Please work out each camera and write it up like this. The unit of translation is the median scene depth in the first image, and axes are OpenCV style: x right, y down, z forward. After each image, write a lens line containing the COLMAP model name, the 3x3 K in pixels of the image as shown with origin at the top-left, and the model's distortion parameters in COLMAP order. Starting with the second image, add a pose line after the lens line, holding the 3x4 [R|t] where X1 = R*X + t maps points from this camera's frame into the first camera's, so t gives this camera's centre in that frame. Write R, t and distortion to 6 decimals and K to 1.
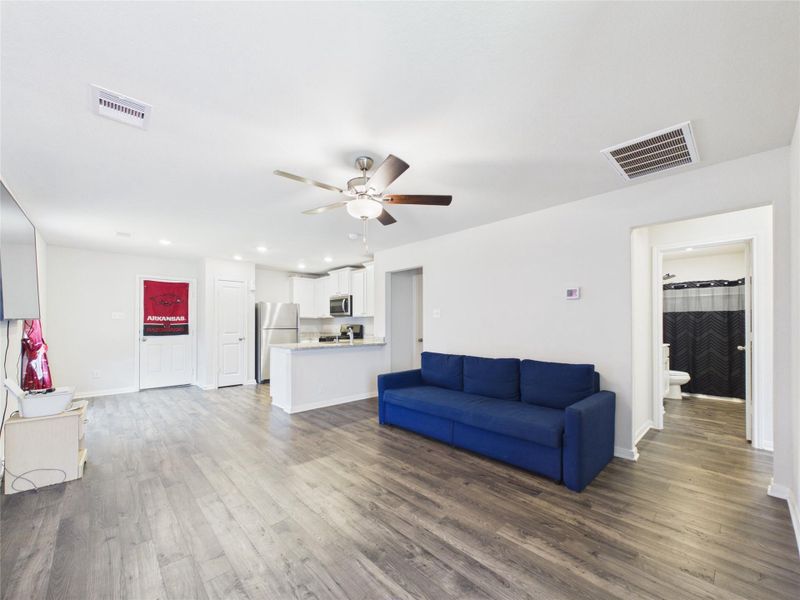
lens RADIAL K [[322.2, 0, 399.9], [0, 322.2, 321.8], [0, 0, 1]] dist [0.001653, 0.000033]
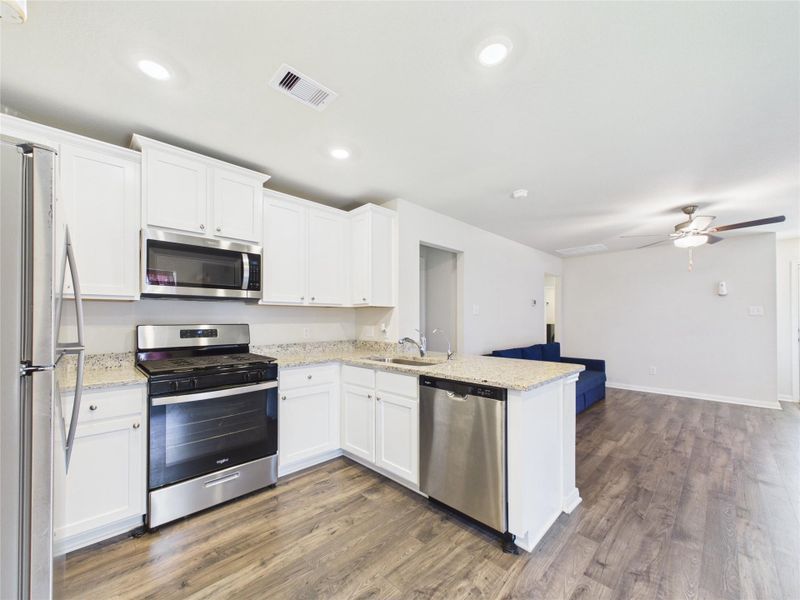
lens RADIAL K [[322.2, 0, 399.6], [0, 322.2, 317.1], [0, 0, 1]] dist [0.001653, 0.000033]
pose [[-0.028251, 0.010383, 0.999547, -0.771078], [-0.004819, 0.999933, -0.010523, 0.005743], [-0.999589, -0.005114, -0.028199, 1.193260]]
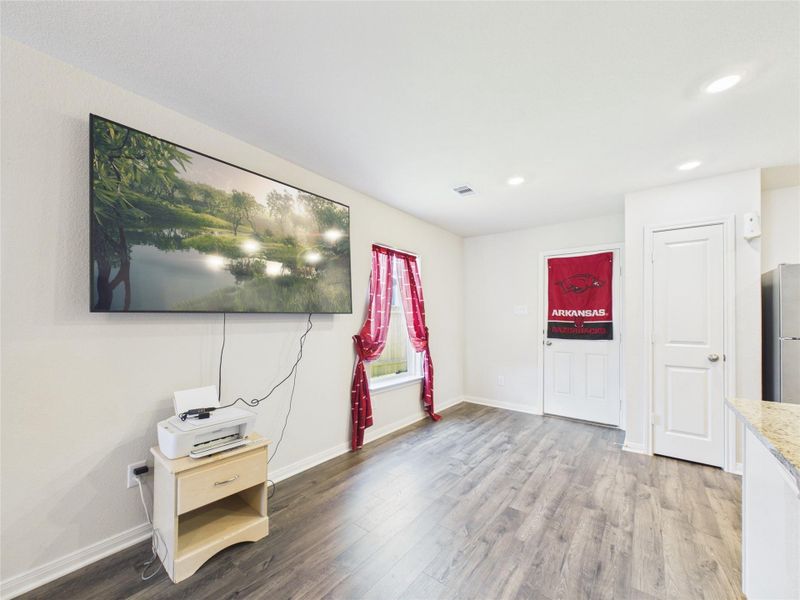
lens RADIAL K [[322.2, 0, 400.3], [0, 322.2, 314.7], [0, 0, 1]] dist [0.001653, 0.000033]
pose [[0.158786, -0.010678, -0.987255, -0.187055], [-0.004394, 0.999924, -0.011522, 0.002836], [0.987303, 0.006167, 0.158727, 0.704503]]
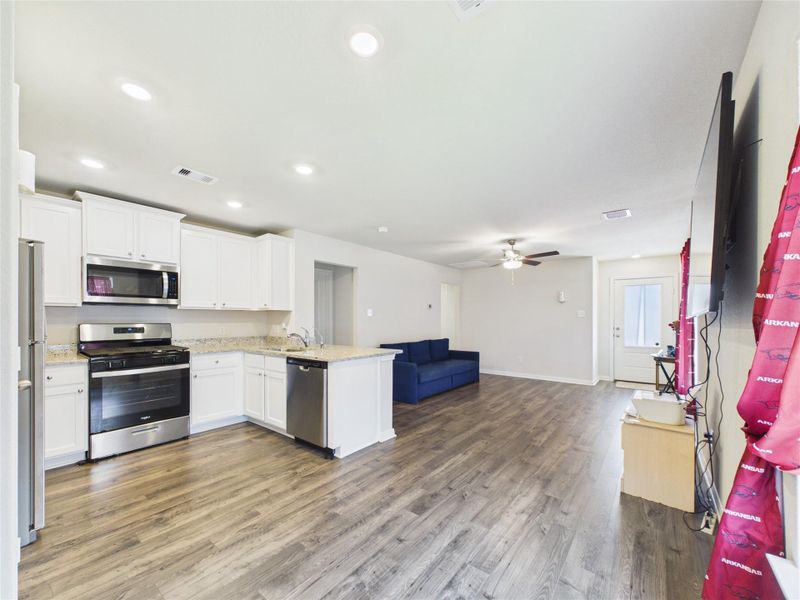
lens RADIAL K [[322.2, 0, 399.9], [0, 322.2, 320.9], [0, 0, 1]] dist [0.001653, 0.000033]
pose [[-0.141758, -0.001231, 0.989901, -1.027986], [-0.005722, 0.999984, 0.000424, 0.004147], [-0.989885, -0.005604, -0.141762, 1.013083]]
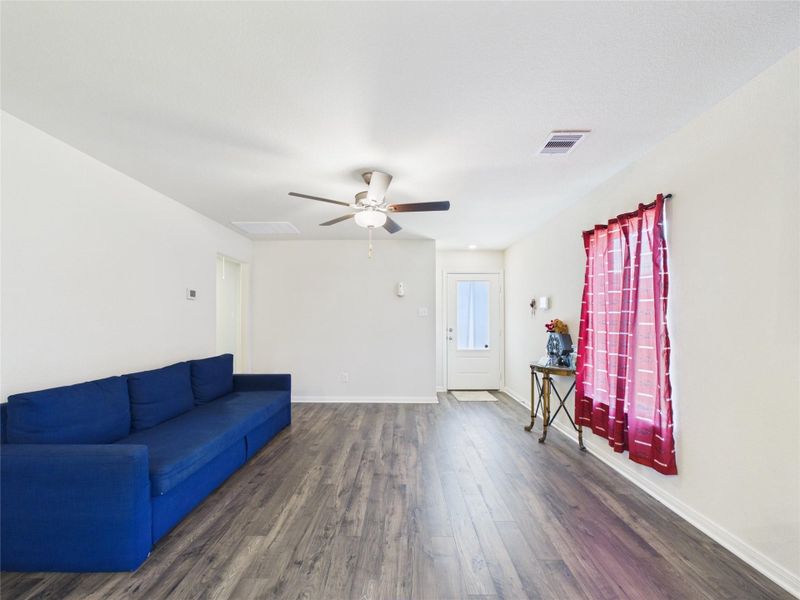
lens RADIAL K [[322.2, 0, 400.8], [0, 322.2, 317.2], [0, 0, 1]] dist [0.001653, 0.000033]
pose [[-0.723407, 0.010225, 0.690347, -0.485975], [-0.000848, 0.999876, -0.015698, 0.003822], [-0.690422, -0.011942, -0.723308, 0.883023]]
